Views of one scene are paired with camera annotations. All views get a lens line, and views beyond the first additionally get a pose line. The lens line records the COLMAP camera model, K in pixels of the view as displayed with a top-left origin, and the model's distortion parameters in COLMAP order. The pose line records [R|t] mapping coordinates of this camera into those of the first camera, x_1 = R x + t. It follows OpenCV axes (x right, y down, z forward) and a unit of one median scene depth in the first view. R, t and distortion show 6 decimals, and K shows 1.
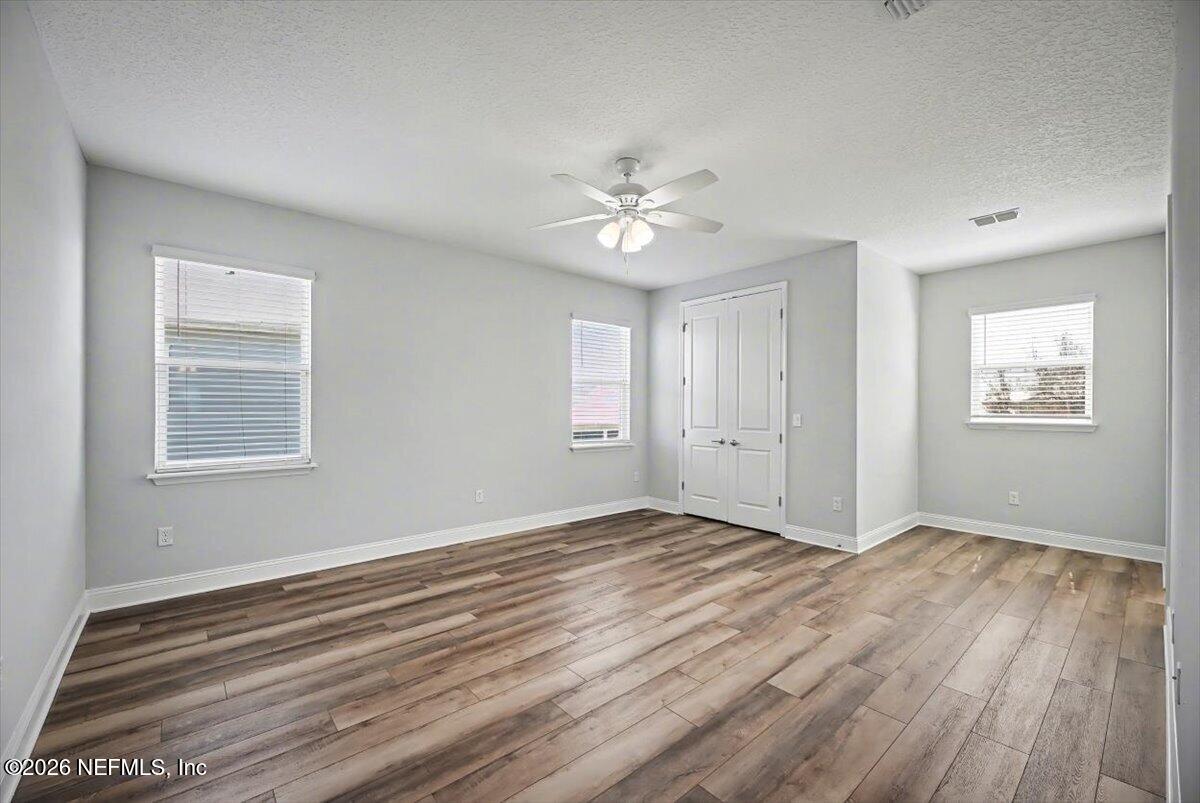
lens RADIAL K [[489.2, 0, 598.3], [0, 489.2, 405.0], [0, 0, 1]] dist [0.001127, -0.000500]
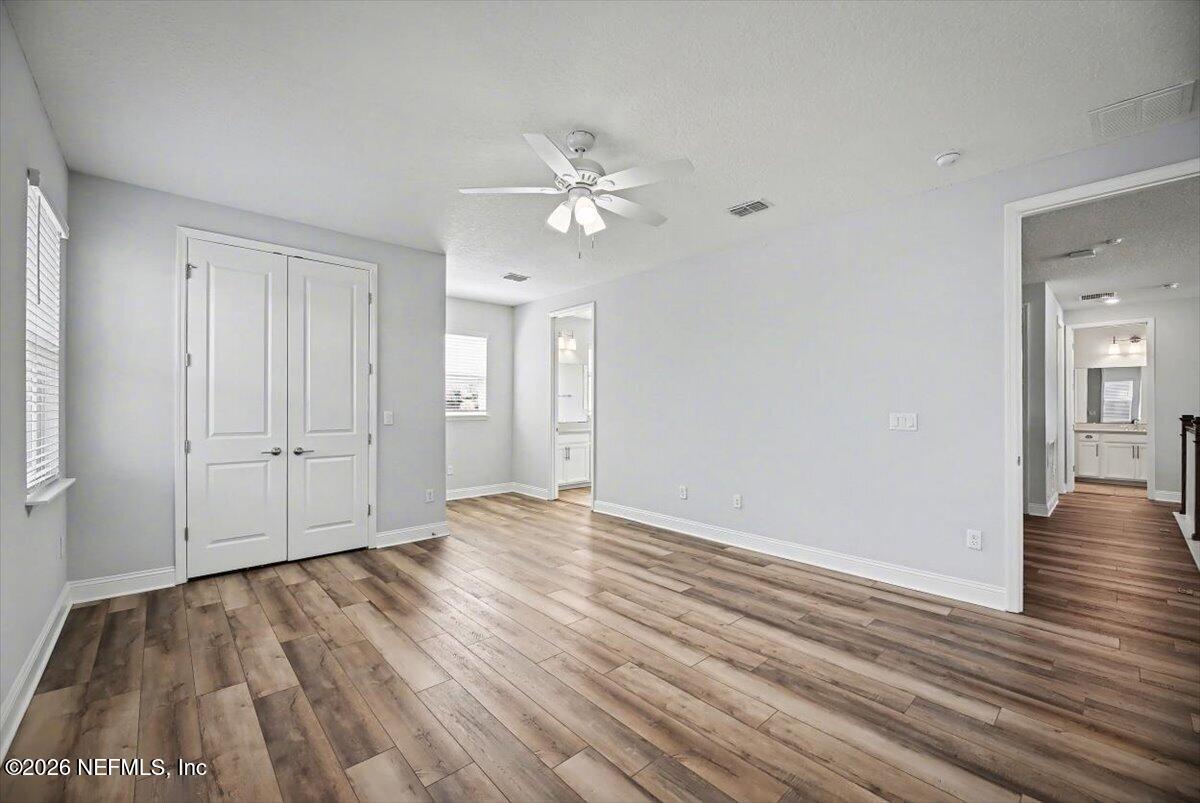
lens RADIAL K [[481.1, 0, 602.6], [0, 481.1, 403.6], [0, 0, 1]] dist [-0.002243, -0.000440]
pose [[-0.032940, 0.001840, 0.999456, -0.581579], [-0.006979, 0.999974, -0.002070, 0.002876], [-0.999433, -0.007044, -0.032927, 0.683314]]
